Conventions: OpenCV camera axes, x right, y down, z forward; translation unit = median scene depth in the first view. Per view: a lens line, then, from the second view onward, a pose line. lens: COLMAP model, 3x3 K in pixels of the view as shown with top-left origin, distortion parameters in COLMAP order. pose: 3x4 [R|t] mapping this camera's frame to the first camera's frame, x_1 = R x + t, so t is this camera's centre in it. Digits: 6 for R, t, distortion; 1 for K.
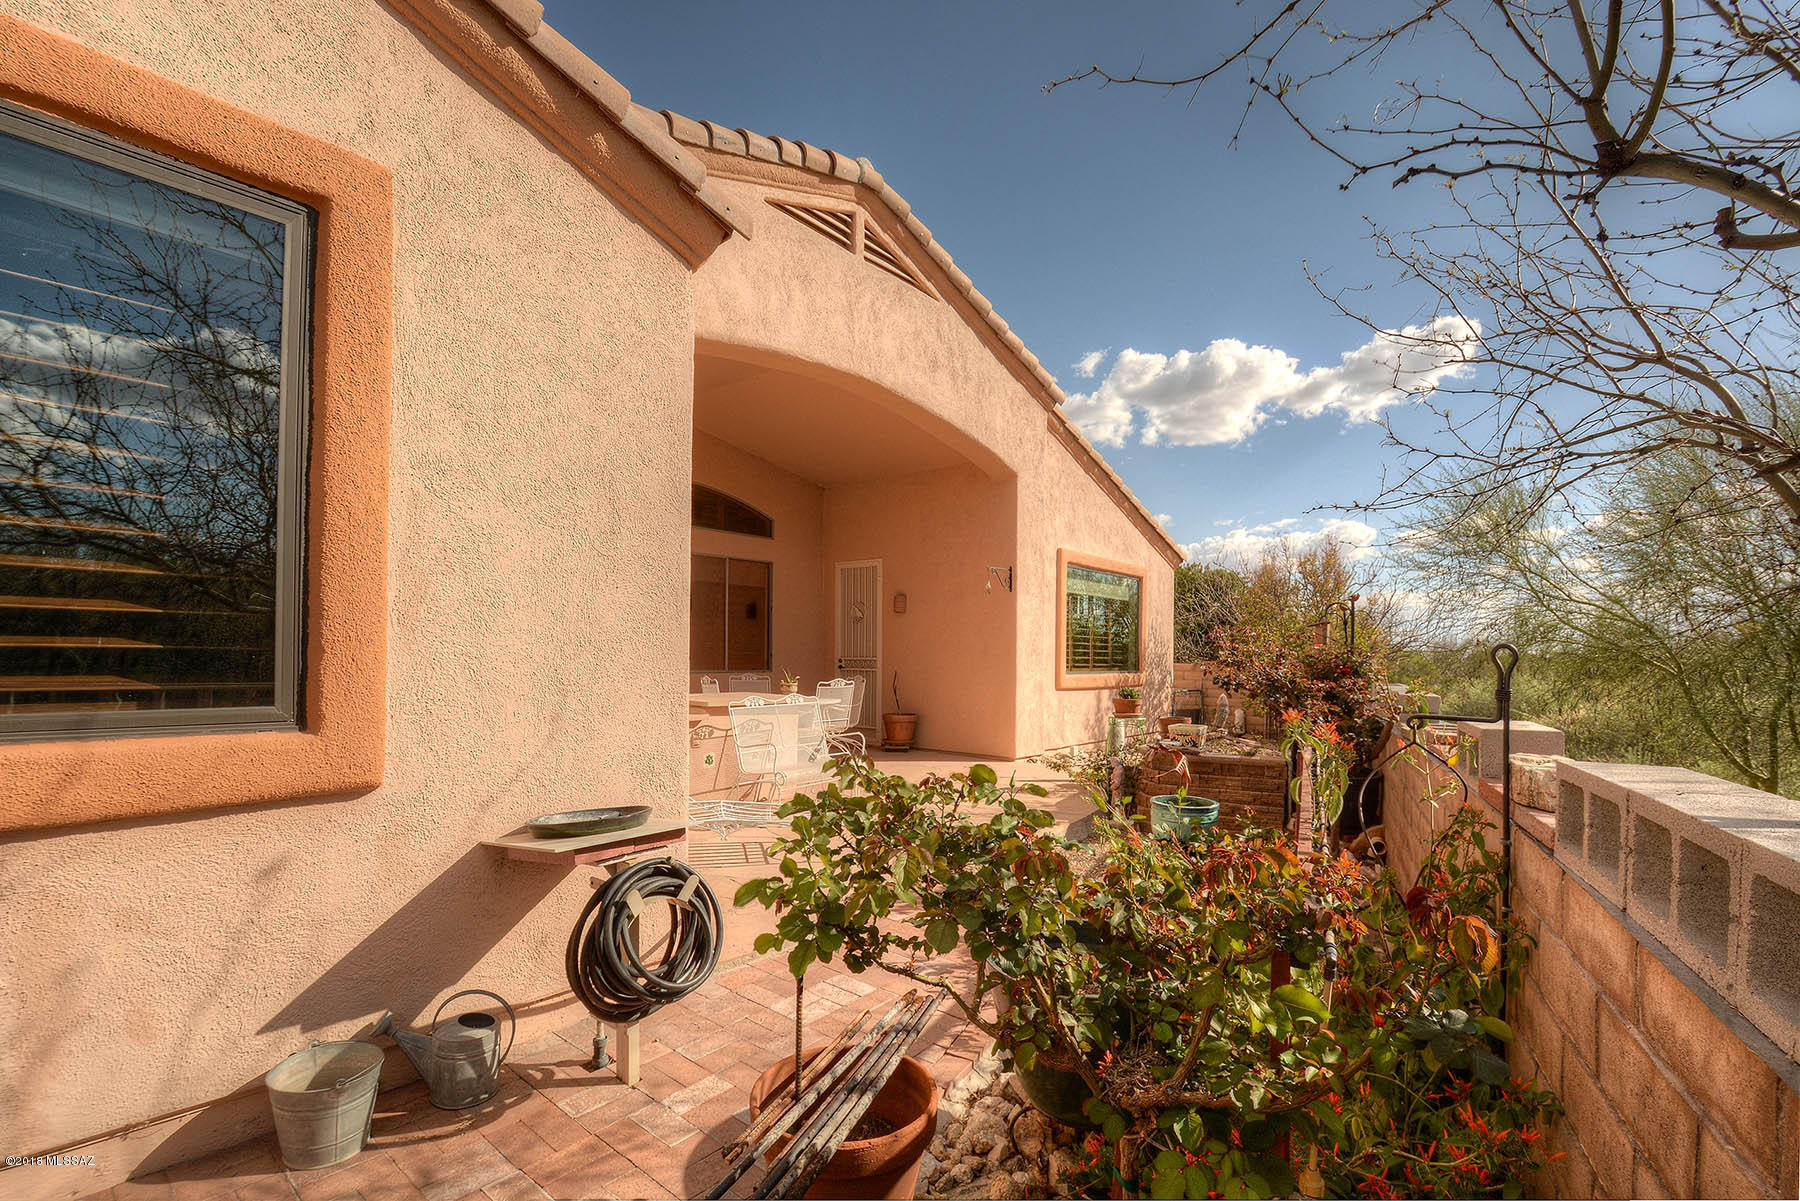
lens RADIAL K [[763.2, 0, 892.6], [0, 763.2, 559.4], [0, 0, 1]] dist [-0.001164, -0.000138]
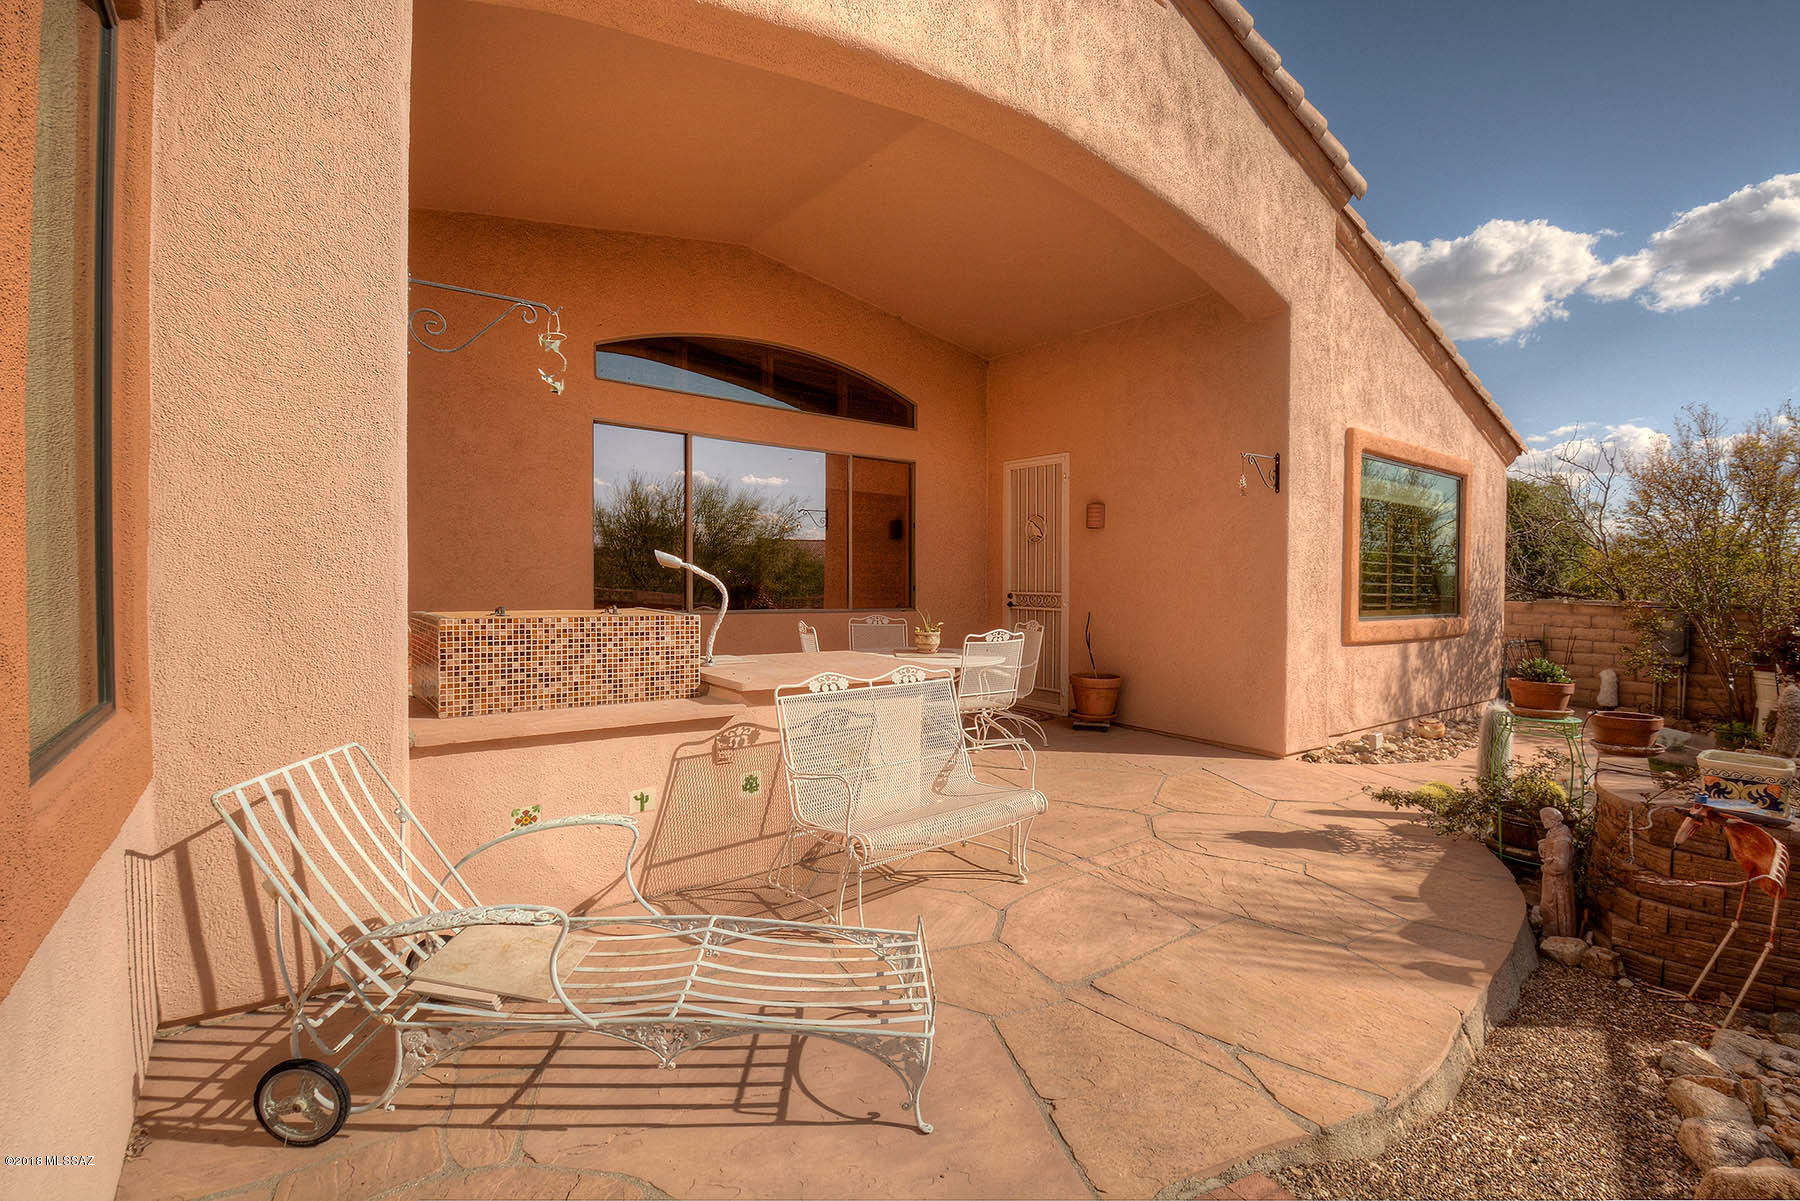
lens RADIAL K [[763.2, 0, 892.6], [0, 763.2, 559.4], [0, 0, 1]] dist [-0.001164, -0.000138]
pose [[0.970780, 0.000800, -0.239971, -0.002864], [0.022515, 0.995279, 0.094403, 0.028363], [0.238913, -0.097047, 0.966179, 0.288468]]
